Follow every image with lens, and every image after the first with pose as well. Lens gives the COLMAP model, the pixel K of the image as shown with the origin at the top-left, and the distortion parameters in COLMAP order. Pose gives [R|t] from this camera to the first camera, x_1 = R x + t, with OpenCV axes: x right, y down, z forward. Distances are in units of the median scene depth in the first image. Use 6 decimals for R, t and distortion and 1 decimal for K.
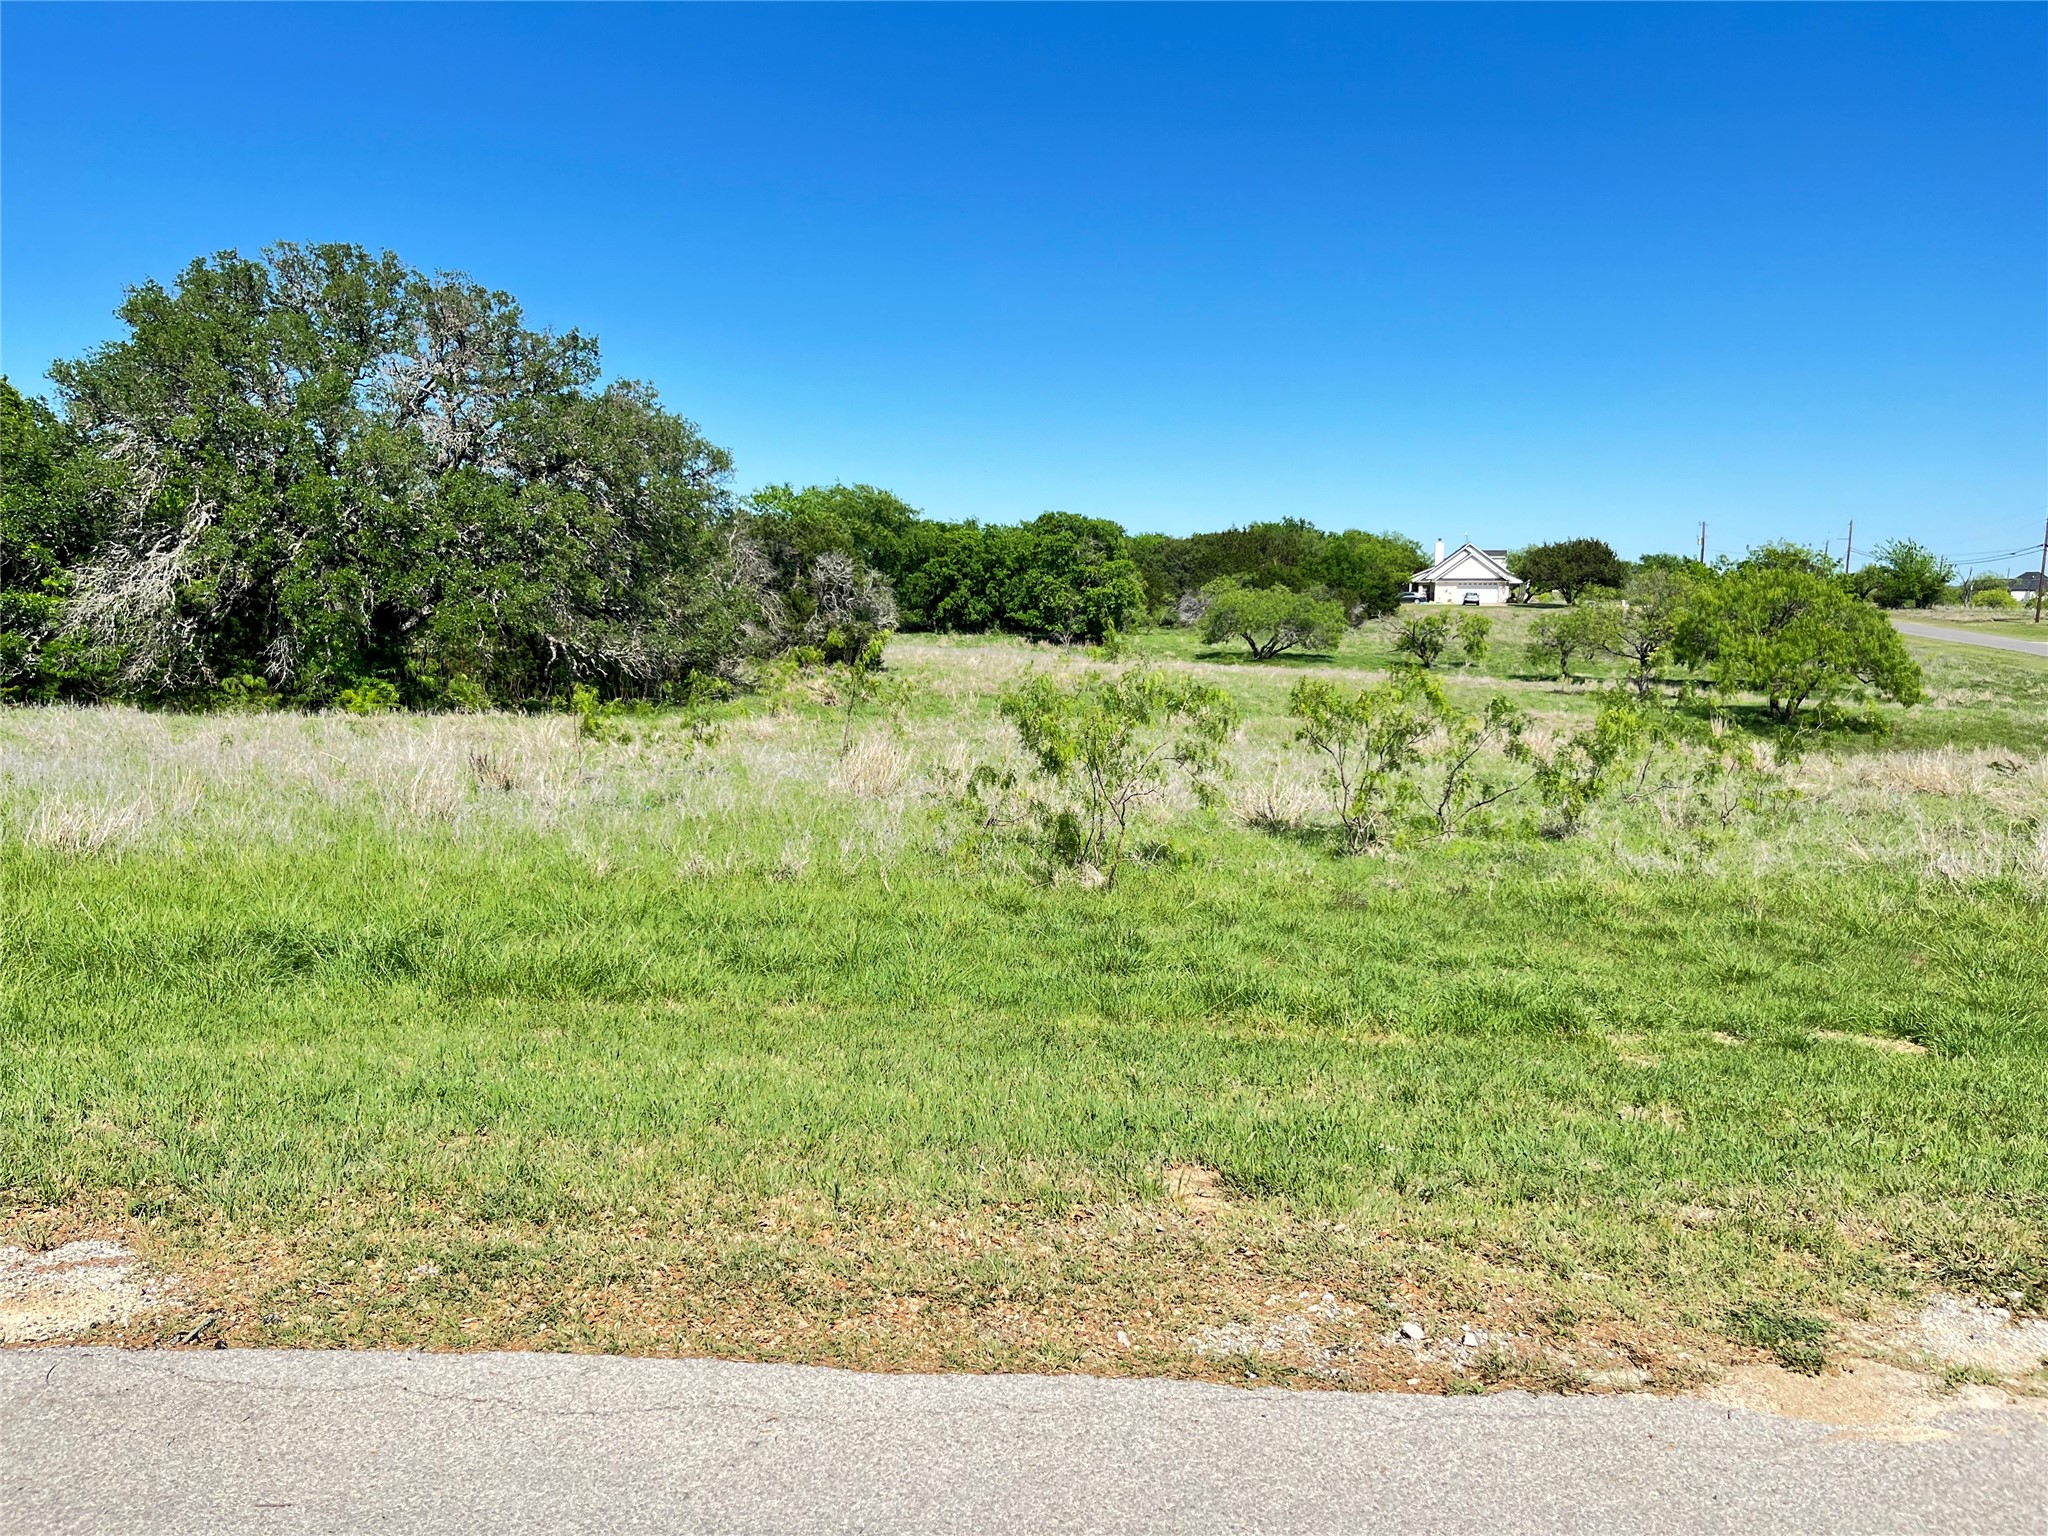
lens RADIAL K [[1554.9, 0, 1036.0], [0, 1554.9, 769.0], [0, 0, 1]] dist [0.083507, -0.101220]
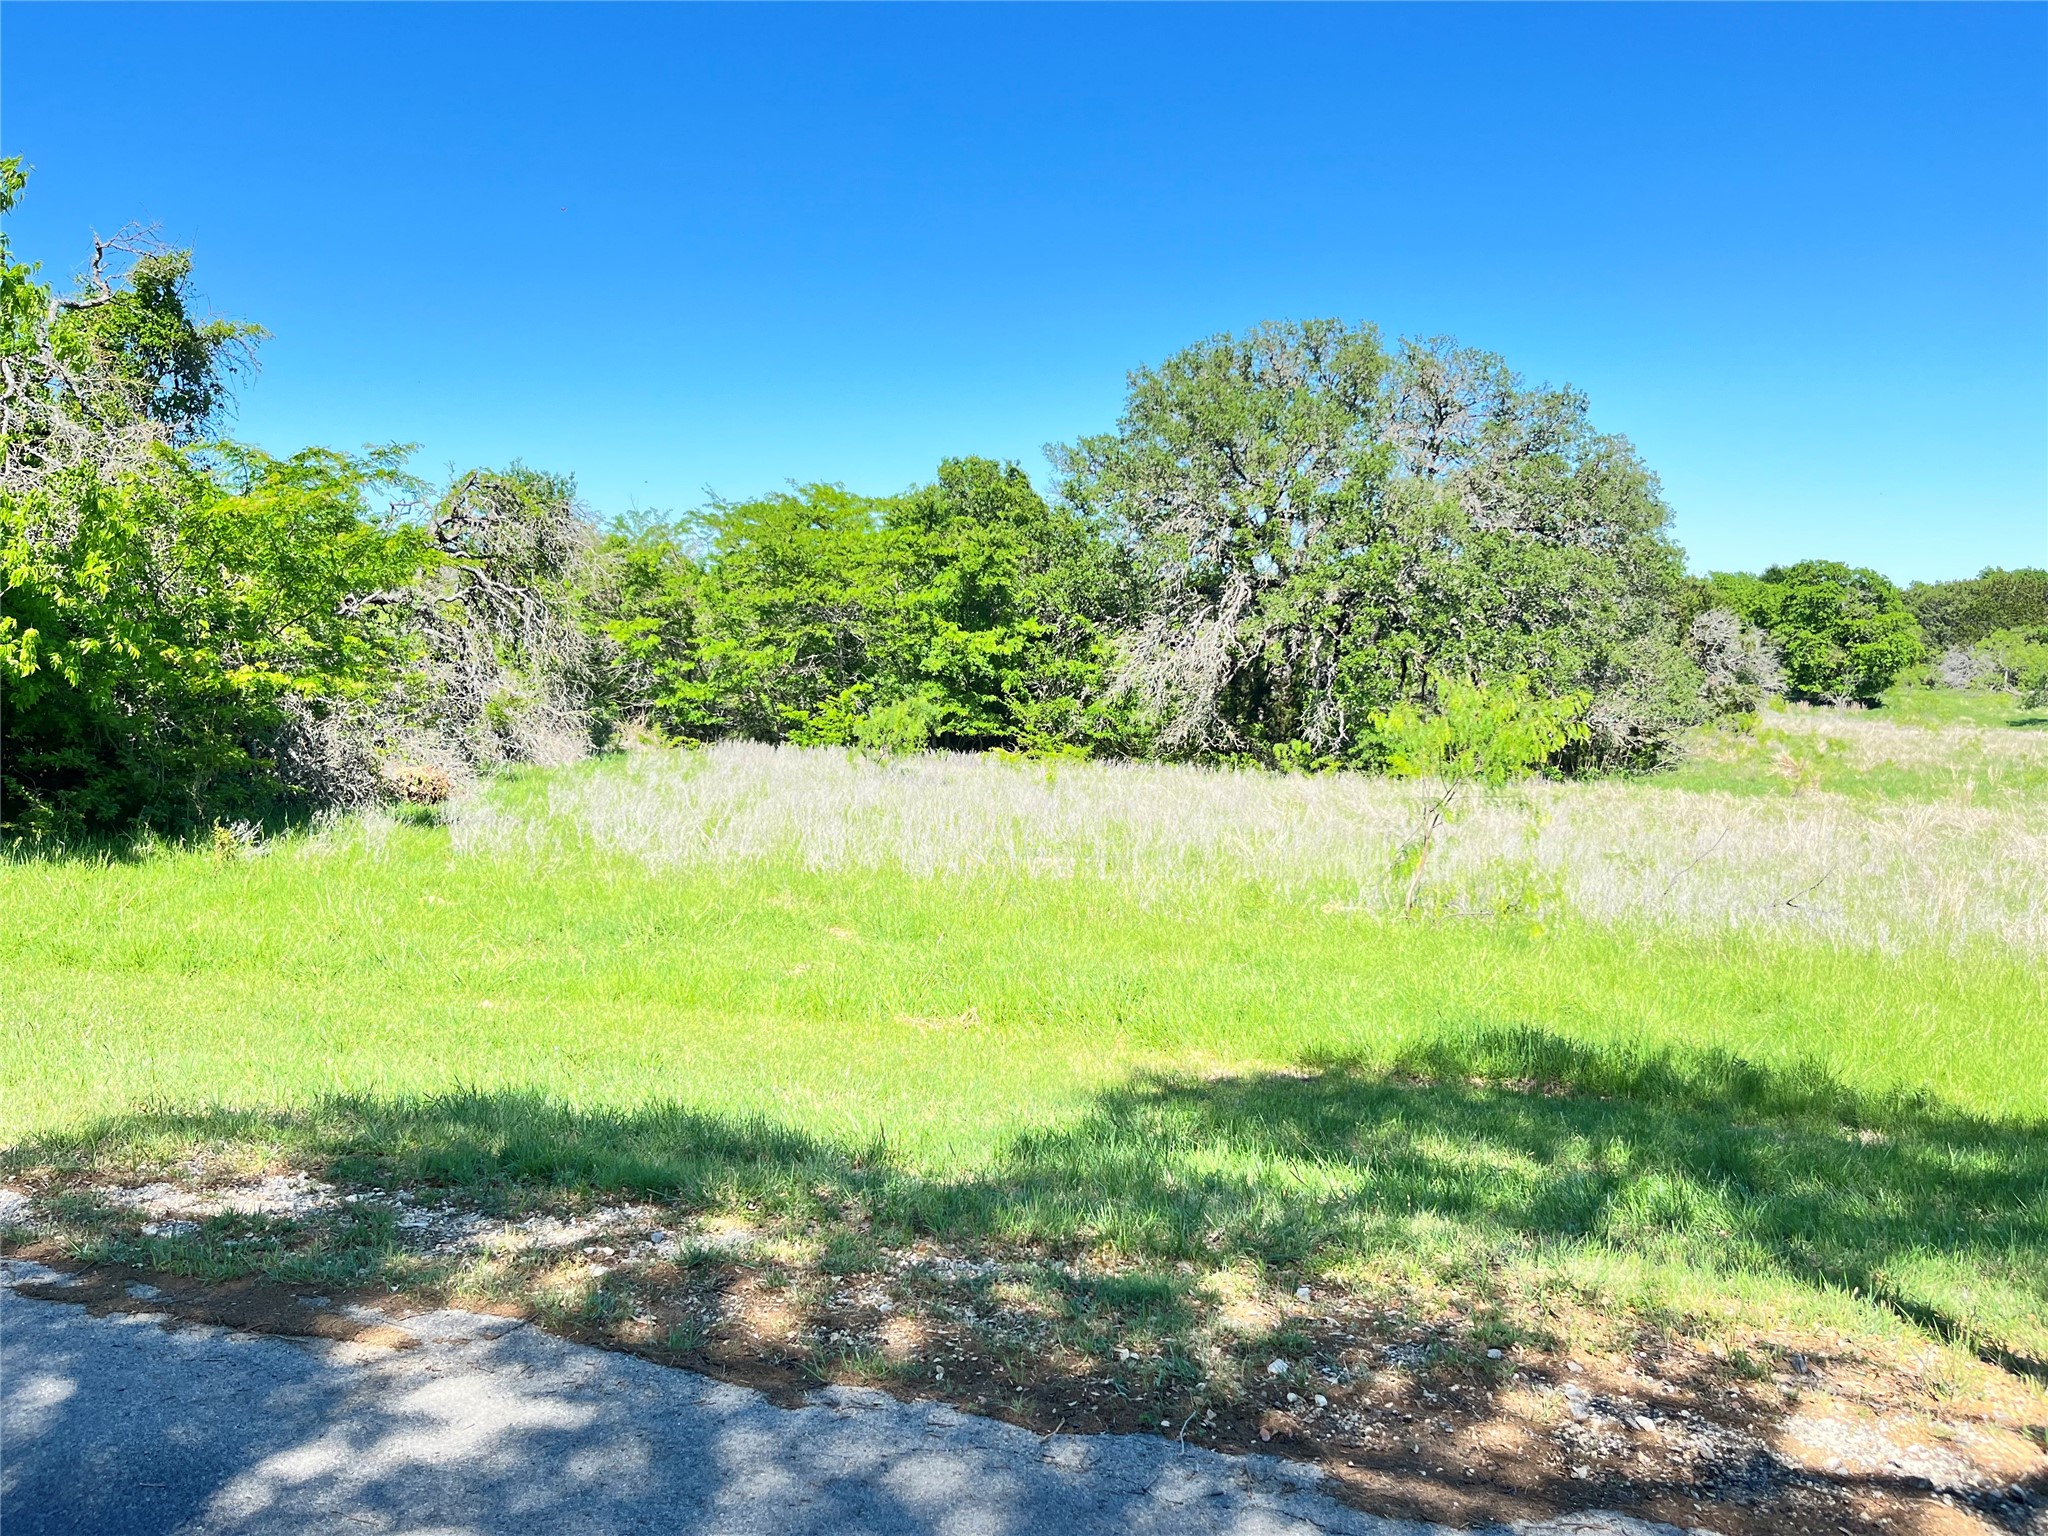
lens RADIAL K [[1554.9, 0, 1036.0], [0, 1554.9, 769.0], [0, 0, 1]] dist [0.083507, -0.101220]
pose [[0.951030, 0.025606, -0.308036, -0.133326], [-0.035631, 0.999001, -0.026964, -0.002953], [0.307038, 0.036620, 0.950993, -0.007803]]
